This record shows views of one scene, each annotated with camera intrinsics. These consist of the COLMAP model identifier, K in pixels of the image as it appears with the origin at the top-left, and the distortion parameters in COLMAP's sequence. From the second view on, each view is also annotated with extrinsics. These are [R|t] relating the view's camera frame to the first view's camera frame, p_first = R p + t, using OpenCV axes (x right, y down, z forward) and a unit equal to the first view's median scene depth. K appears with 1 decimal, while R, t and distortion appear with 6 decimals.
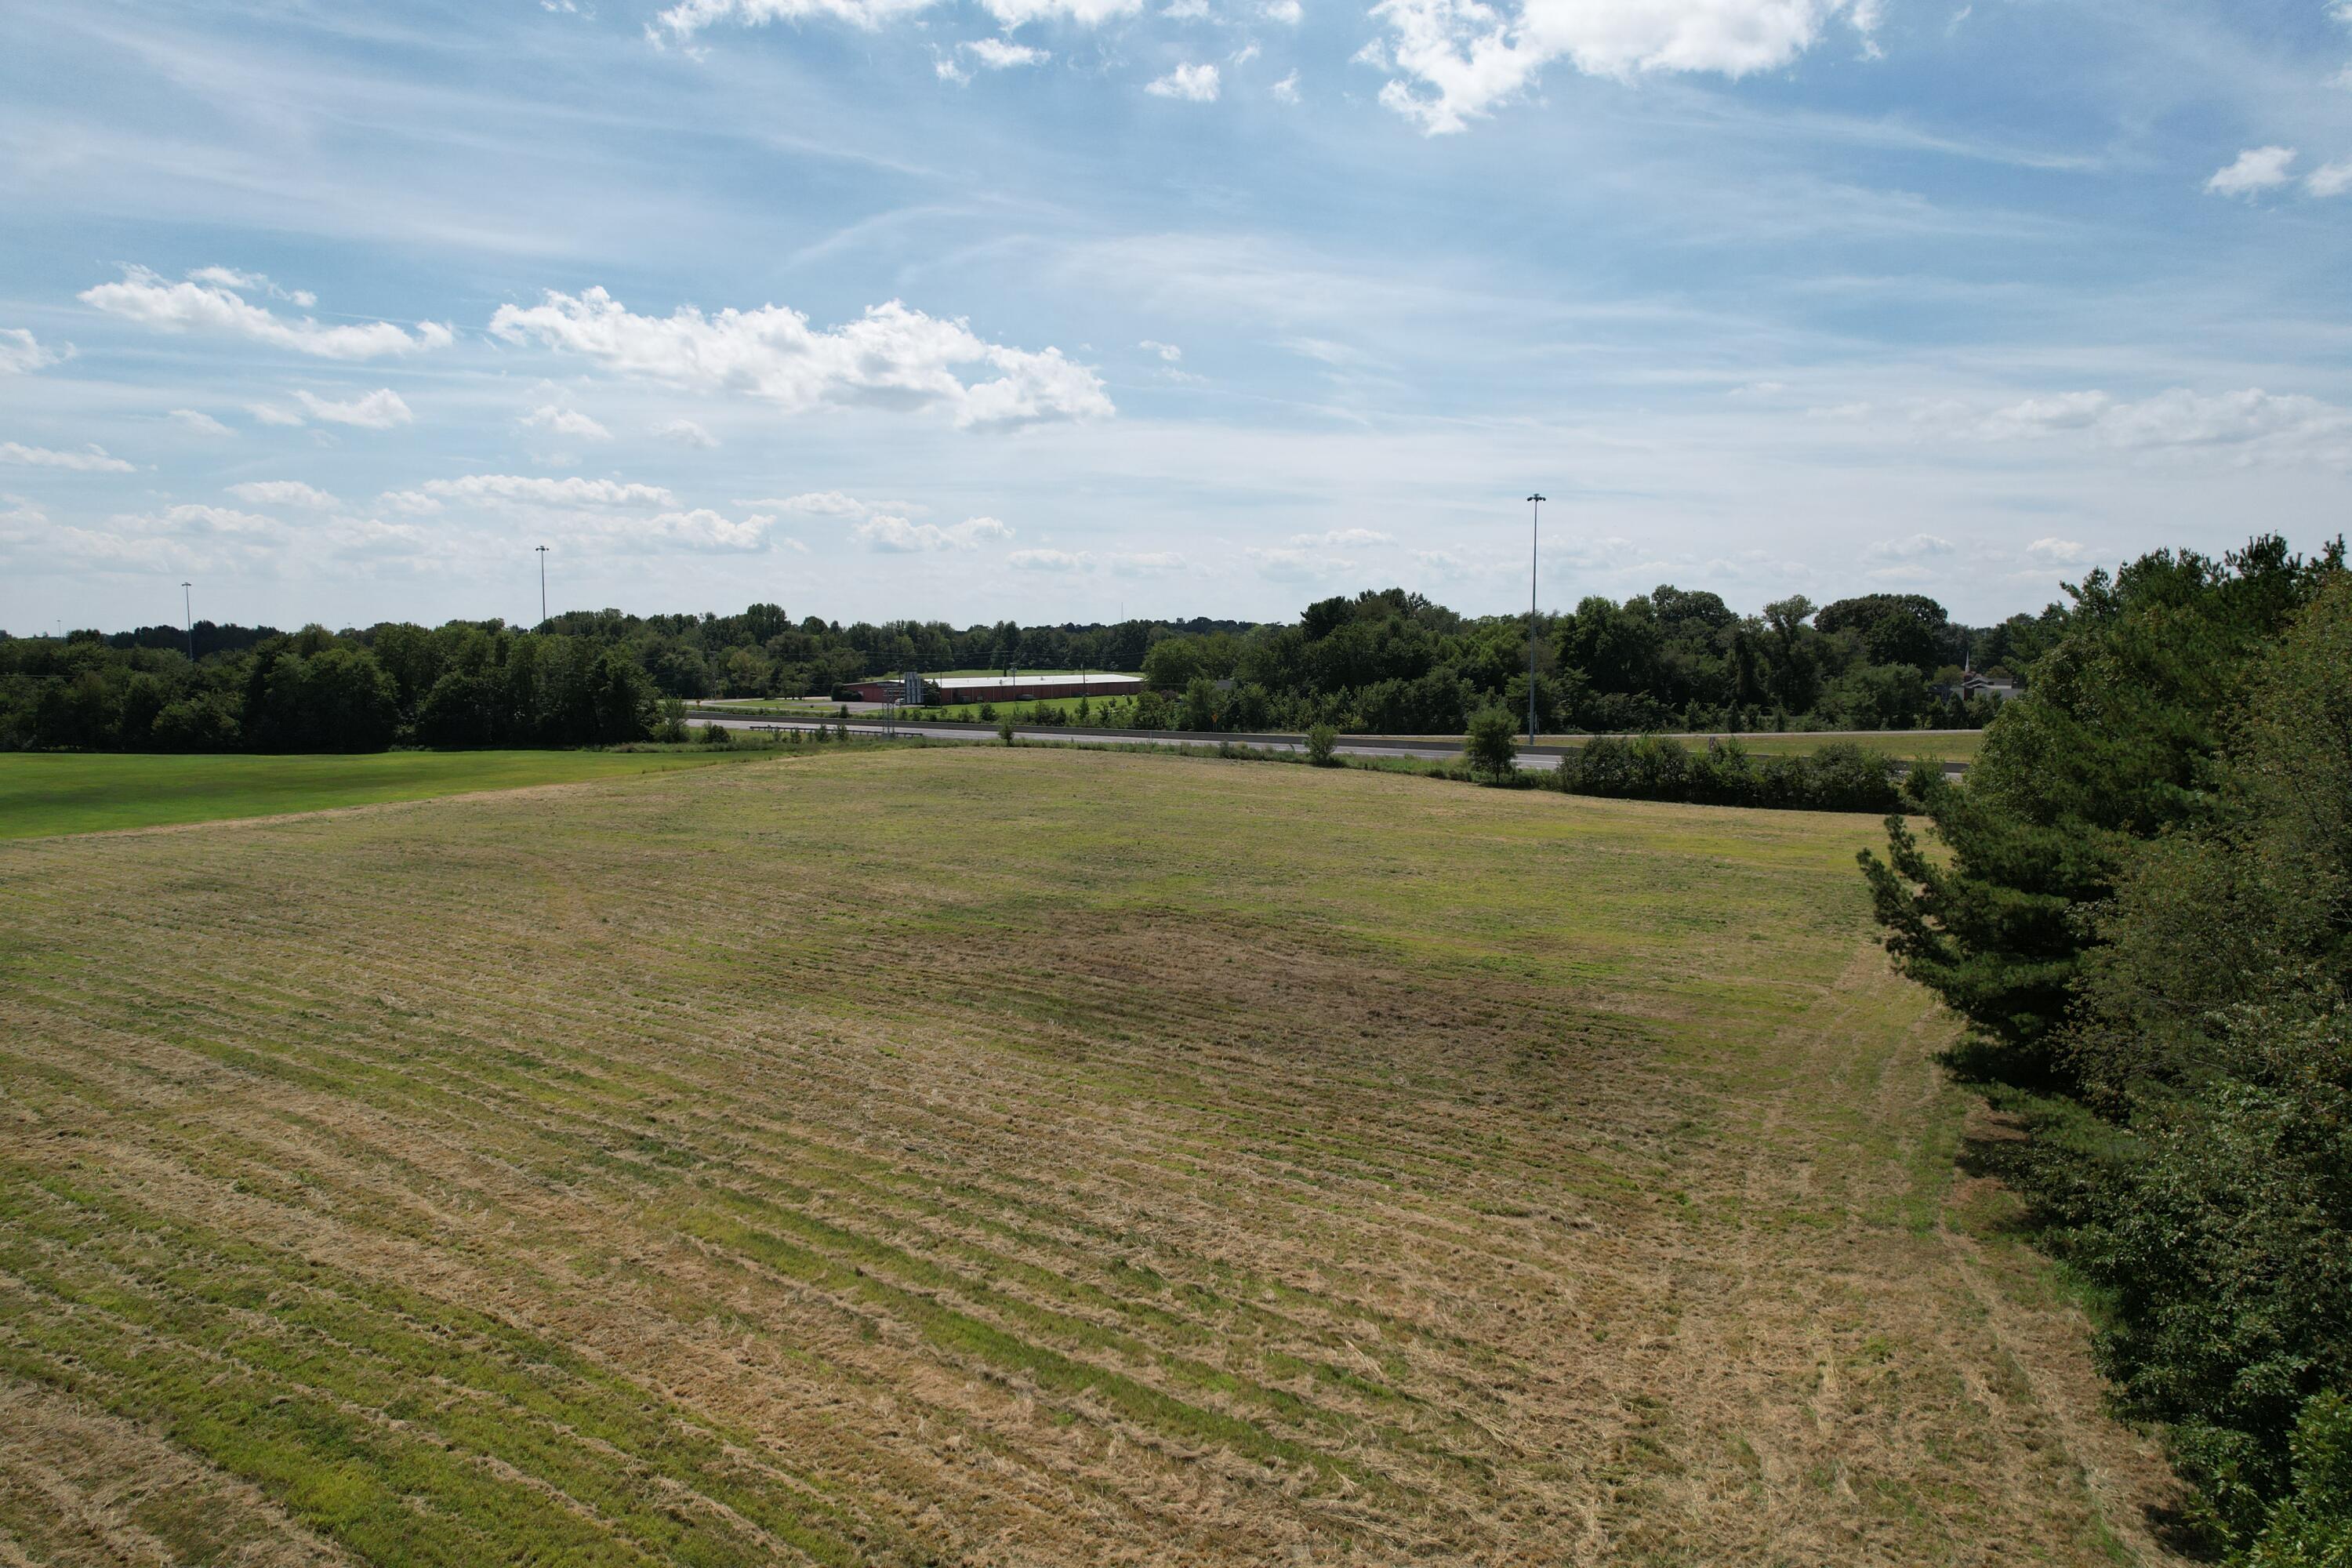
lens RADIAL K [[1516.7, 0, 1170.0], [0, 1516.7, 777.5], [0, 0, 1]] dist [-0.080001, 0.075253]
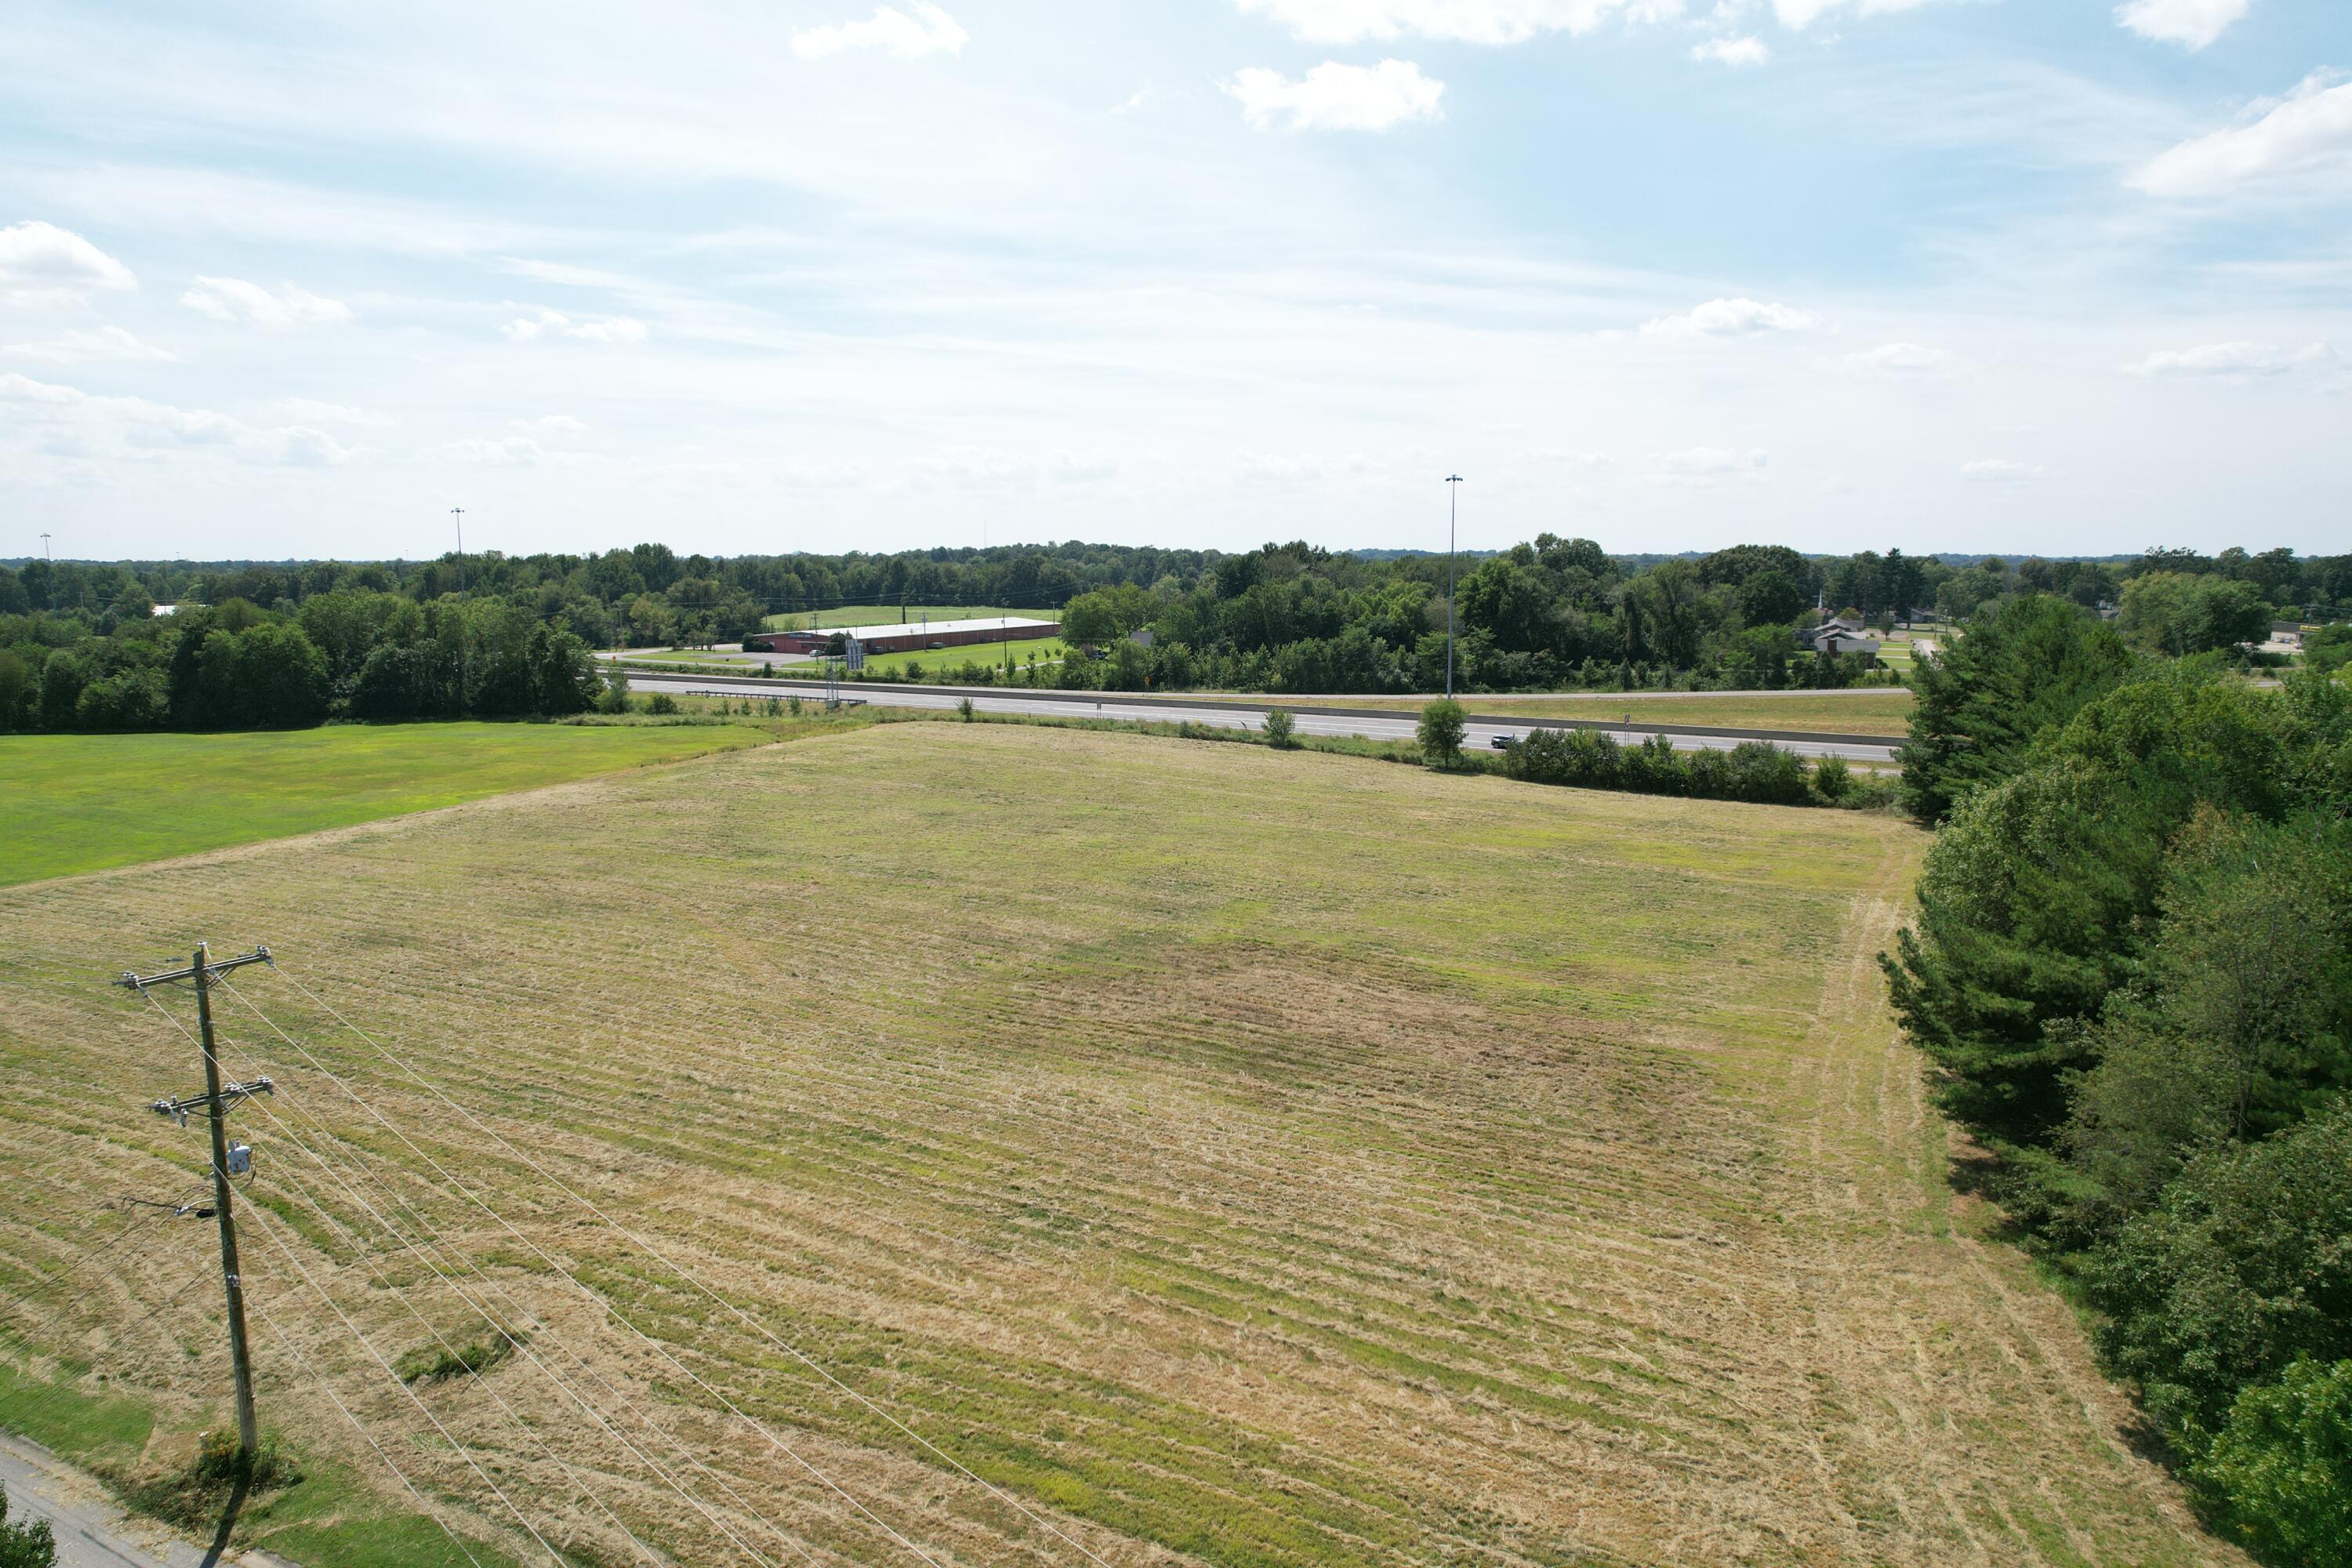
lens RADIAL K [[1516.7, 0, 1170.0], [0, 1516.7, 777.5], [0, 0, 1]] dist [-0.080001, 0.075253]
pose [[0.995456, -0.019800, 0.093141, -0.425765], [0.014281, 0.998123, 0.059550, -0.274466], [-0.094146, -0.057949, 0.993870, -0.408407]]
